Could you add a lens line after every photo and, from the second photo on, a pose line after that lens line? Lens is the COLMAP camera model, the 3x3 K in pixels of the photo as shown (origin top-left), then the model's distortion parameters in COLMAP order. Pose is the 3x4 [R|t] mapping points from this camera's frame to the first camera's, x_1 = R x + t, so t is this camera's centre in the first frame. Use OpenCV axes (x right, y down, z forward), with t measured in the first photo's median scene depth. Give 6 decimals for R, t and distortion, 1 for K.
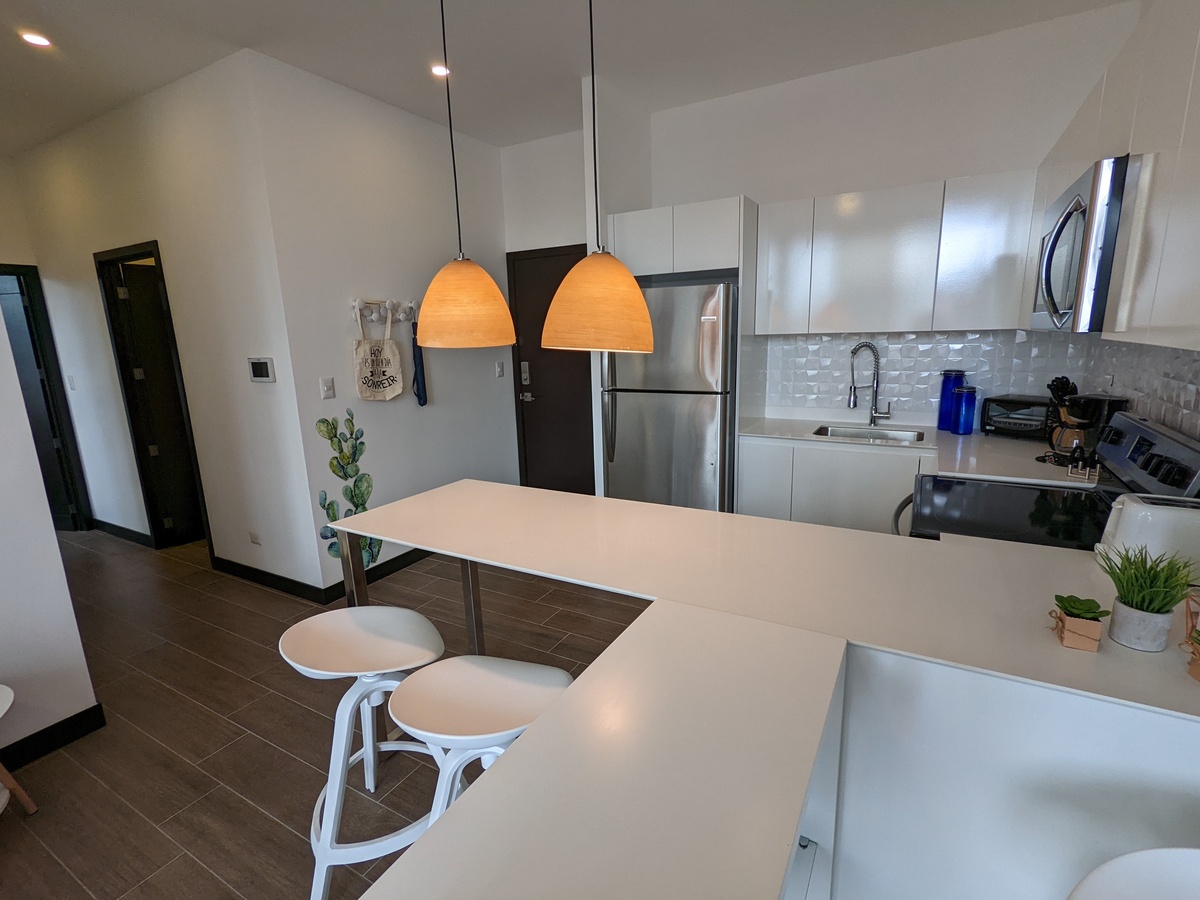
lens RADIAL K [[571.2, 0, 598.3], [0, 571.2, 454.3], [0, 0, 1]] dist [0.002877, -0.001164]
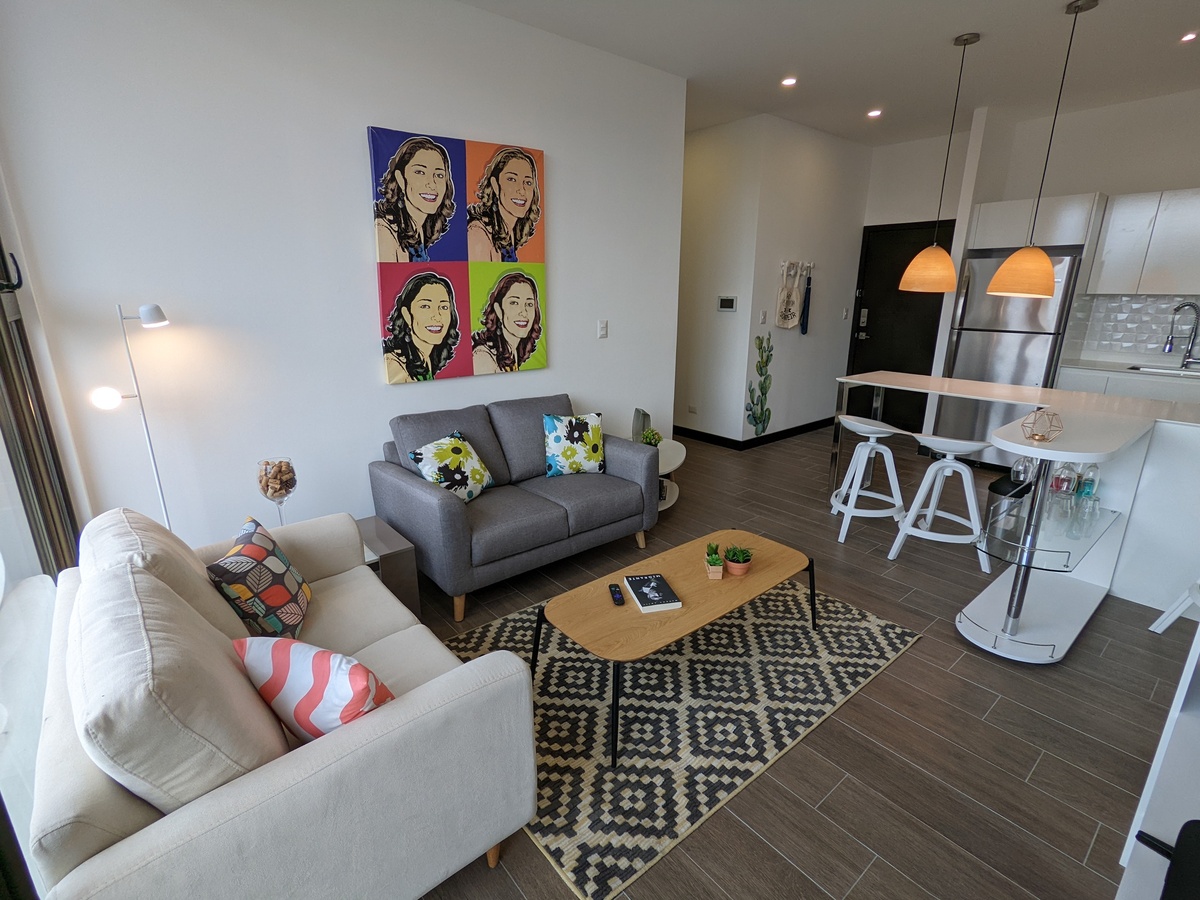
lens RADIAL K [[571.2, 0, 607.7], [0, 571.2, 454.7], [0, 0, 1]] dist [0.002877, -0.001164]
pose [[0.939197, 0.126205, -0.319345, -0.310858], [-0.102227, 0.990605, 0.090833, 0.162610], [0.327809, -0.052664, 0.943275, -0.670834]]
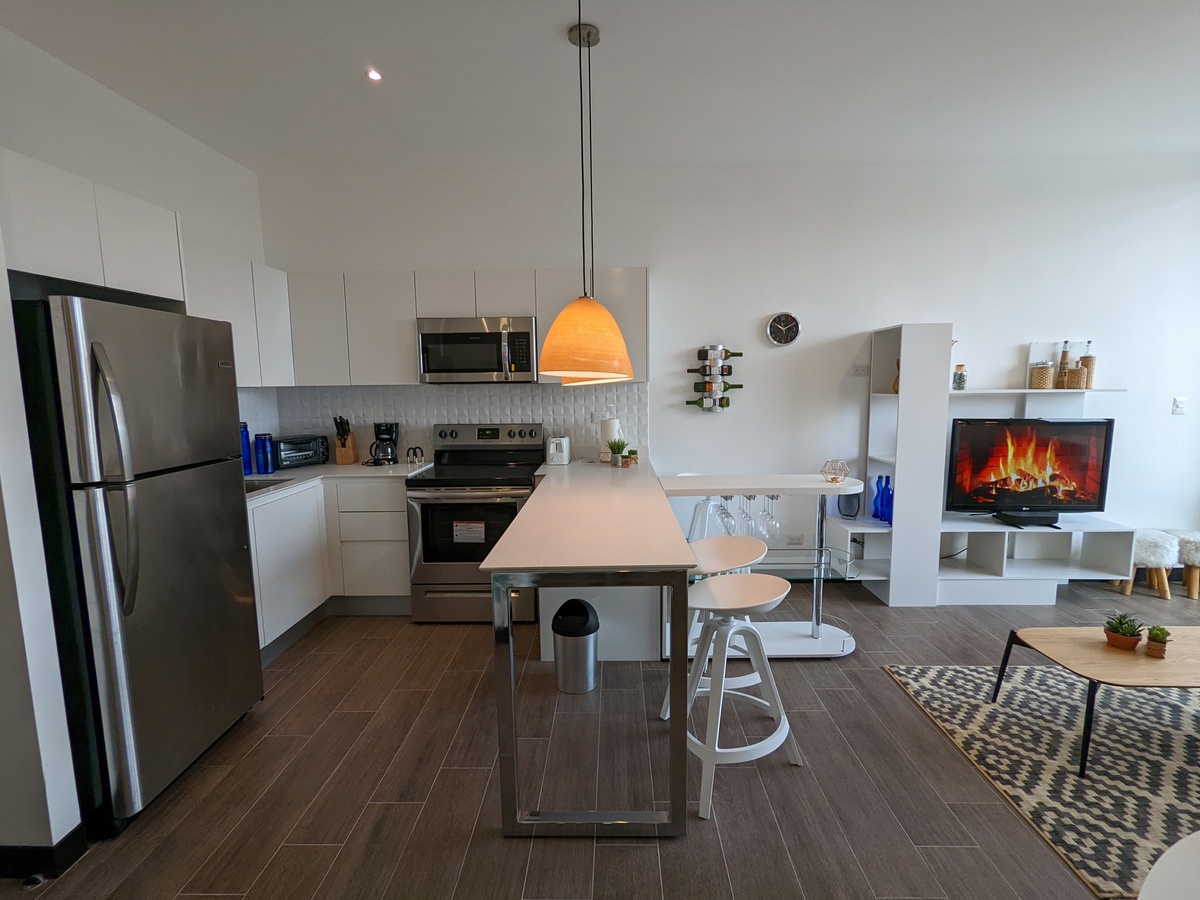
lens RADIAL K [[571.2, 0, 602.4], [0, 571.2, 455.3], [0, 0, 1]] dist [0.002877, -0.001164]
pose [[-0.469862, -0.081101, 0.879007, -0.663050], [0.213184, 0.955871, 0.202148, -0.145342], [-0.856611, 0.282372, -0.431838, 0.823564]]
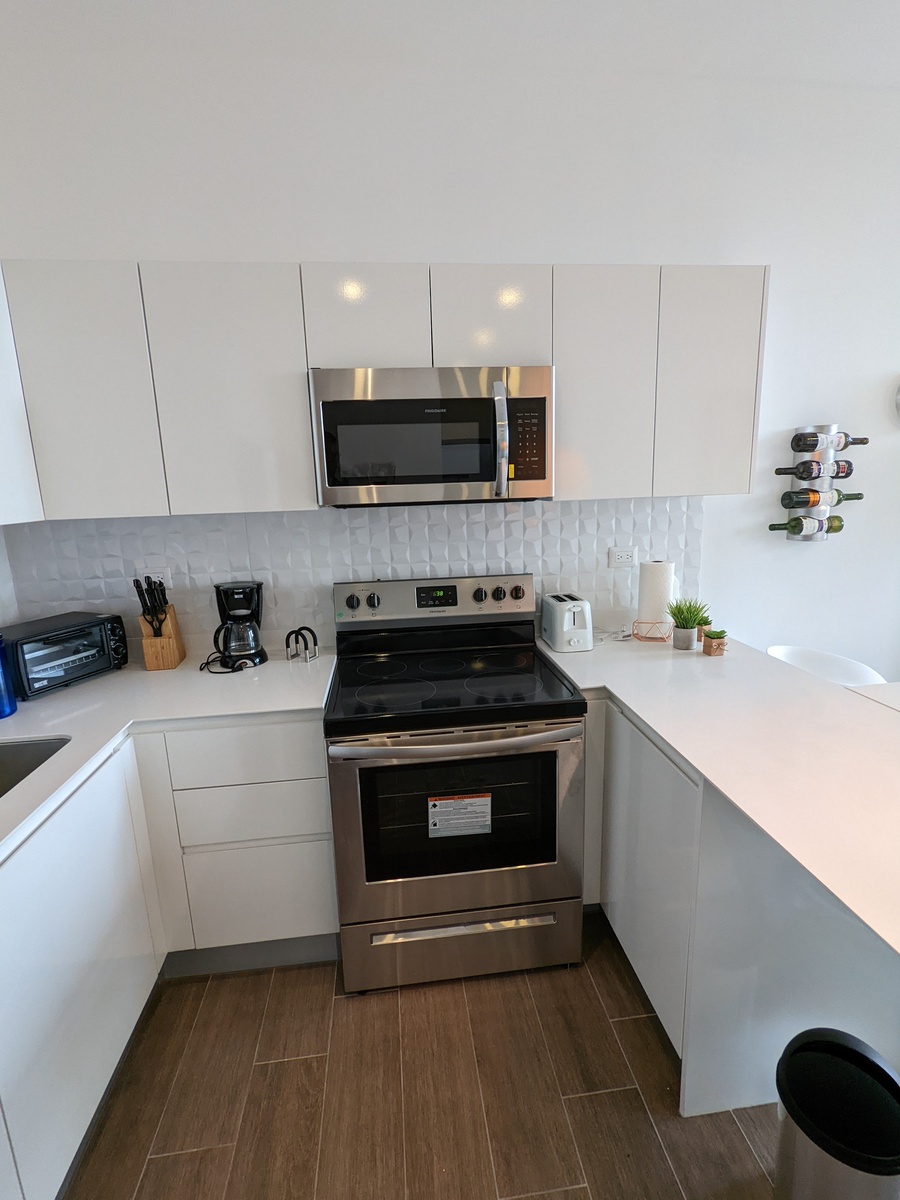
lens RADIAL K [[571.2, 0, 448.8], [0, 571.2, 600.2], [0, 0, 1]] dist [0.002877, -0.001164]
pose [[-0.582380, -0.121286, 0.803818, -0.040683], [0.221350, 0.927786, 0.300363, -0.184064], [-0.782200, 0.352850, -0.513477, 0.822572]]
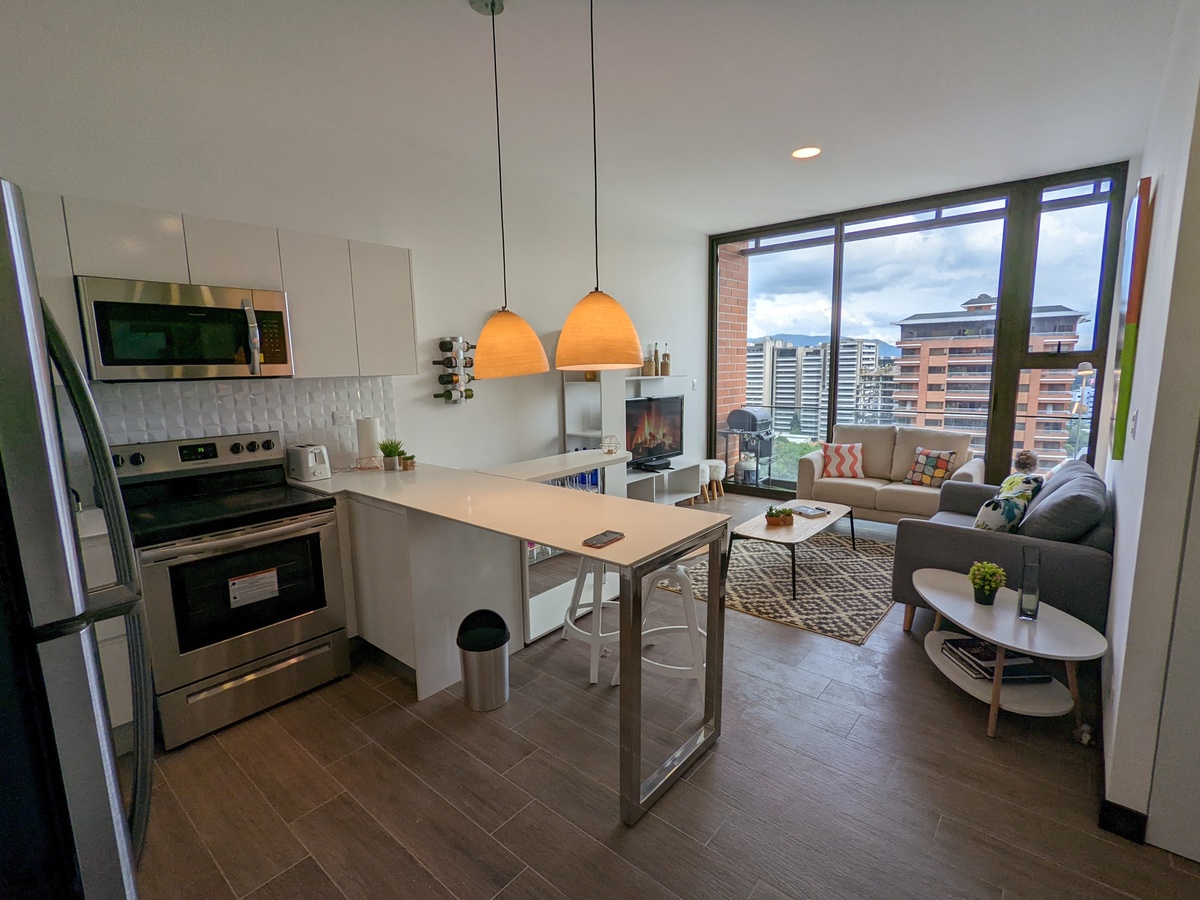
lens RADIAL K [[571.2, 0, 604.8], [0, 571.2, 450.4], [0, 0, 1]] dist [0.002877, -0.001164]
pose [[-0.980663, 0.015379, 0.195097, -0.252928], [0.084173, 0.933133, 0.349541, -0.240048], [-0.176675, 0.359203, -0.916383, 1.151852]]
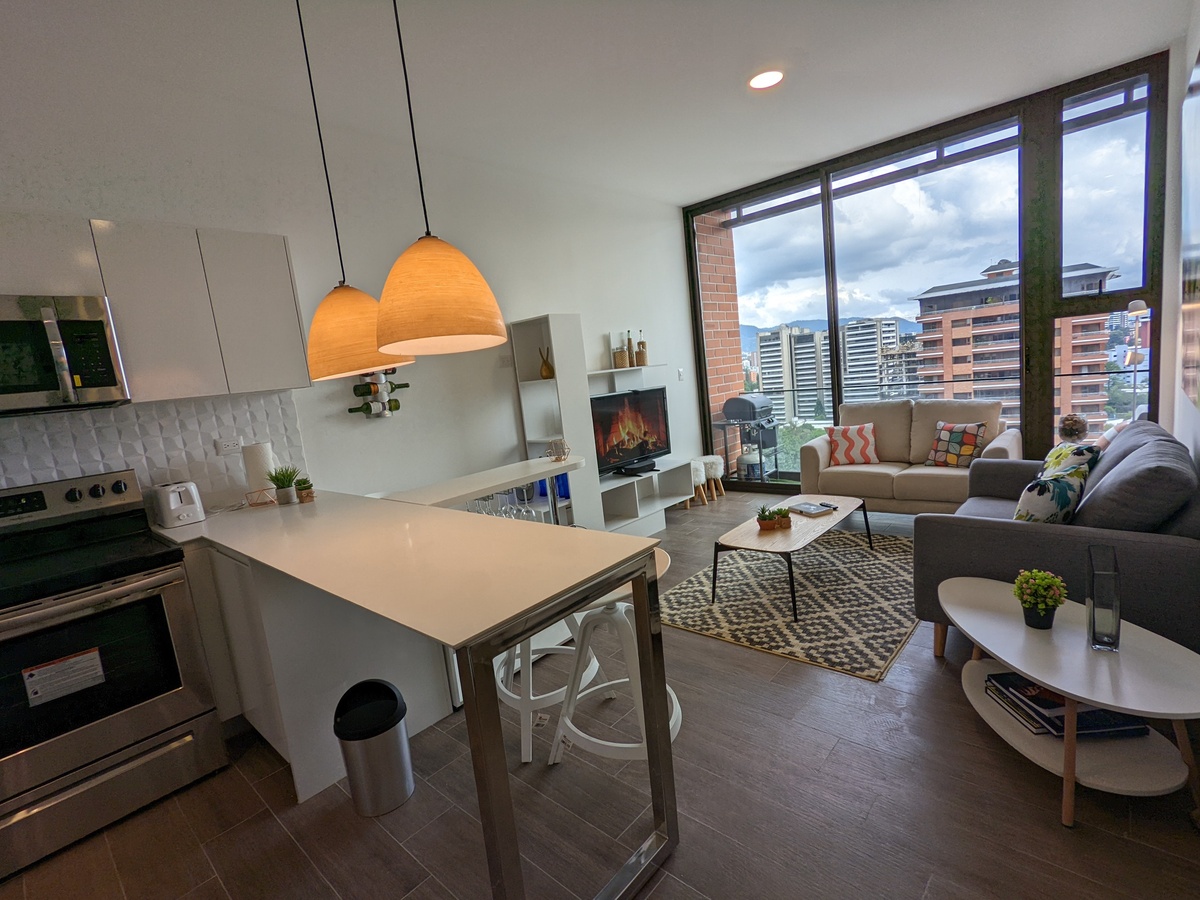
lens RADIAL K [[571.2, 0, 603.0], [0, 571.2, 450.8], [0, 0, 1]] dist [0.002877, -0.001164]
pose [[-0.966187, 0.099295, 0.237956, -0.337364], [0.178191, 0.924167, 0.337881, -0.160883], [-0.186361, 0.368858, -0.910611, 0.958303]]
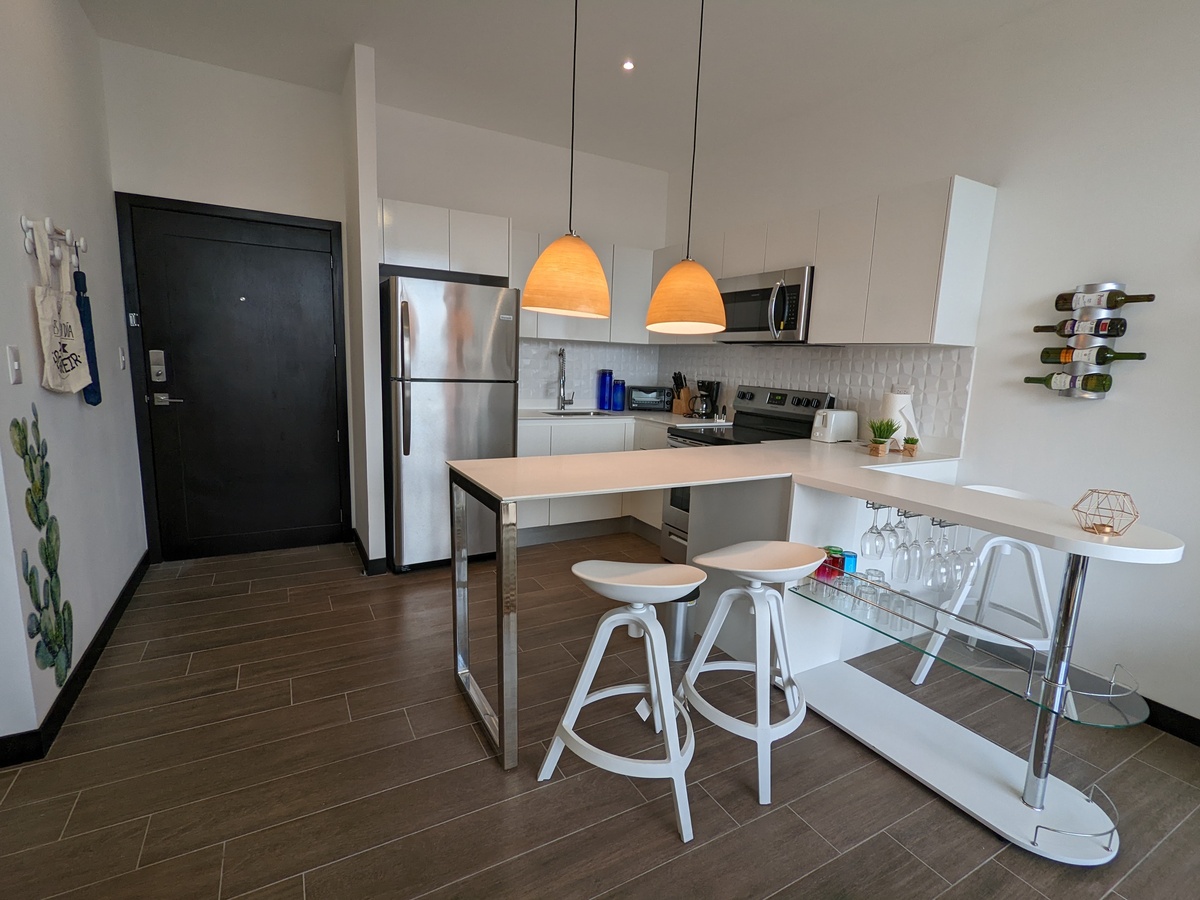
lens RADIAL K [[571.2, 0, 603.8], [0, 571.2, 453.2], [0, 0, 1]] dist [0.002877, -0.001164]
pose [[0.517898, -0.092567, 0.850420, -0.637373], [0.130412, 0.991051, 0.028454, 0.027321], [-0.845444, 0.096169, 0.525335, 0.222655]]
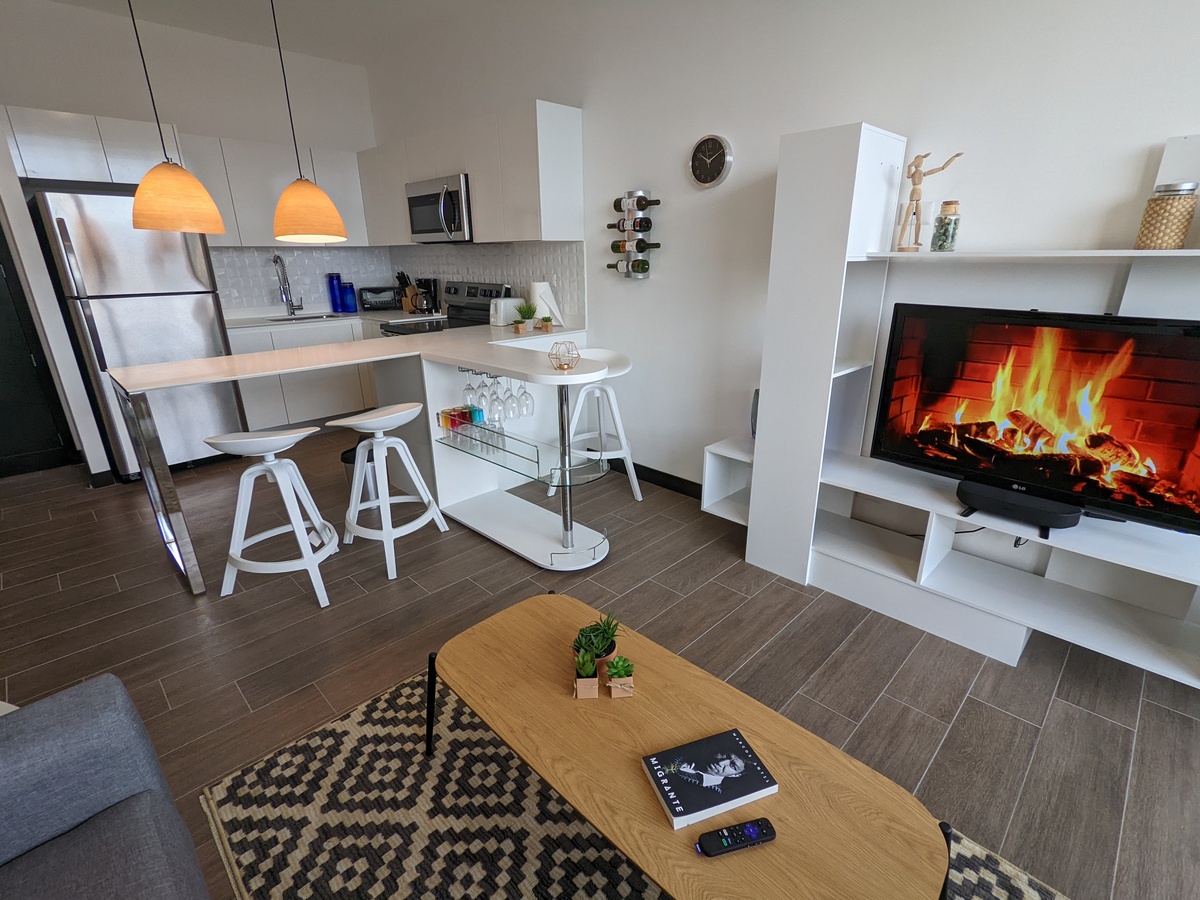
lens RADIAL K [[571.2, 0, 602.2], [0, 571.2, 452.6], [0, 0, 1]] dist [0.002877, -0.001164]
pose [[0.268451, -0.295590, 0.916821, -0.726970], [0.208630, 0.947008, 0.244234, 0.088386], [-0.940430, 0.125711, 0.315894, -0.126871]]
